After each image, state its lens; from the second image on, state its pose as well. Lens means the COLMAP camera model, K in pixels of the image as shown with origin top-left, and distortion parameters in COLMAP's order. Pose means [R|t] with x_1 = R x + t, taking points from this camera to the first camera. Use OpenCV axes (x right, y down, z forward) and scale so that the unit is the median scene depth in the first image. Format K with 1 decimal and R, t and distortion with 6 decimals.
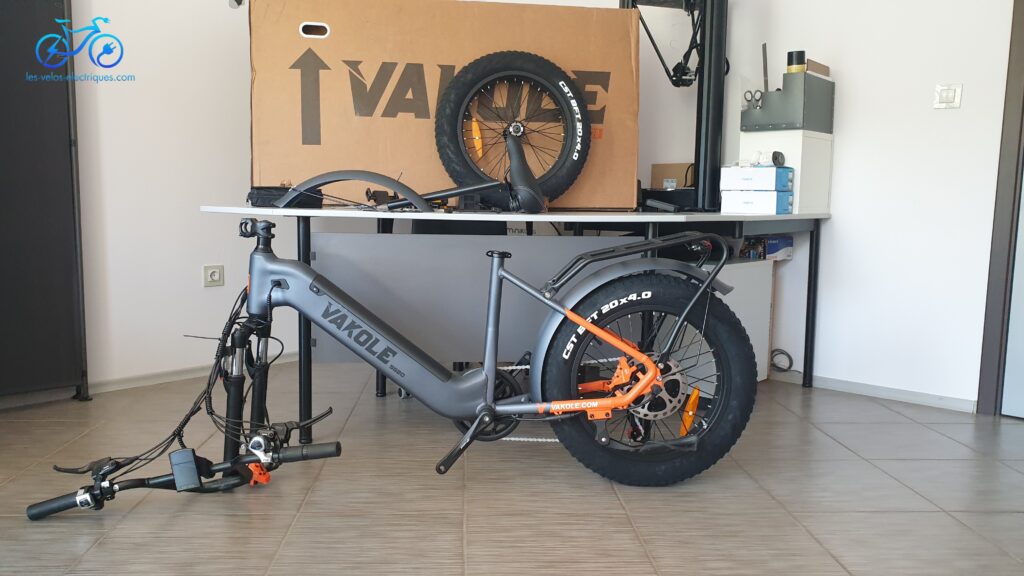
lens RADIAL K [[706.9, 0, 503.5], [0, 706.9, 336.9], [0, 0, 1]] dist [0.005612, 0.070494]
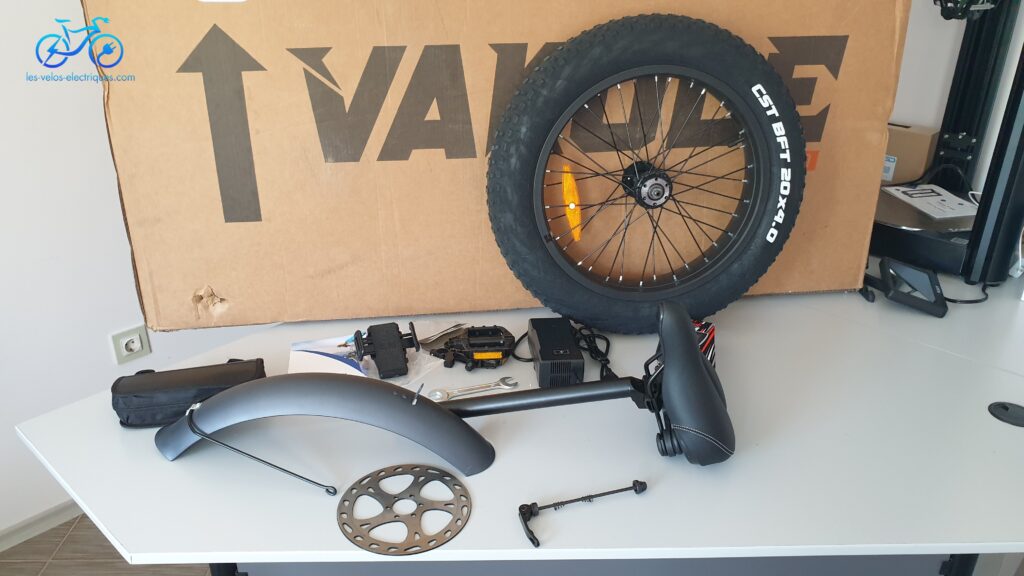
lens RADIAL K [[717.4, 0, 512.0], [0, 717.4, 288.0], [0, 0, 1]] dist [0.011269, -0.000172]
pose [[0.999001, 0.002212, -0.044625, -0.060771], [0.009047, 0.968069, 0.250521, -0.371399], [0.043754, -0.250674, 0.967082, 0.532539]]
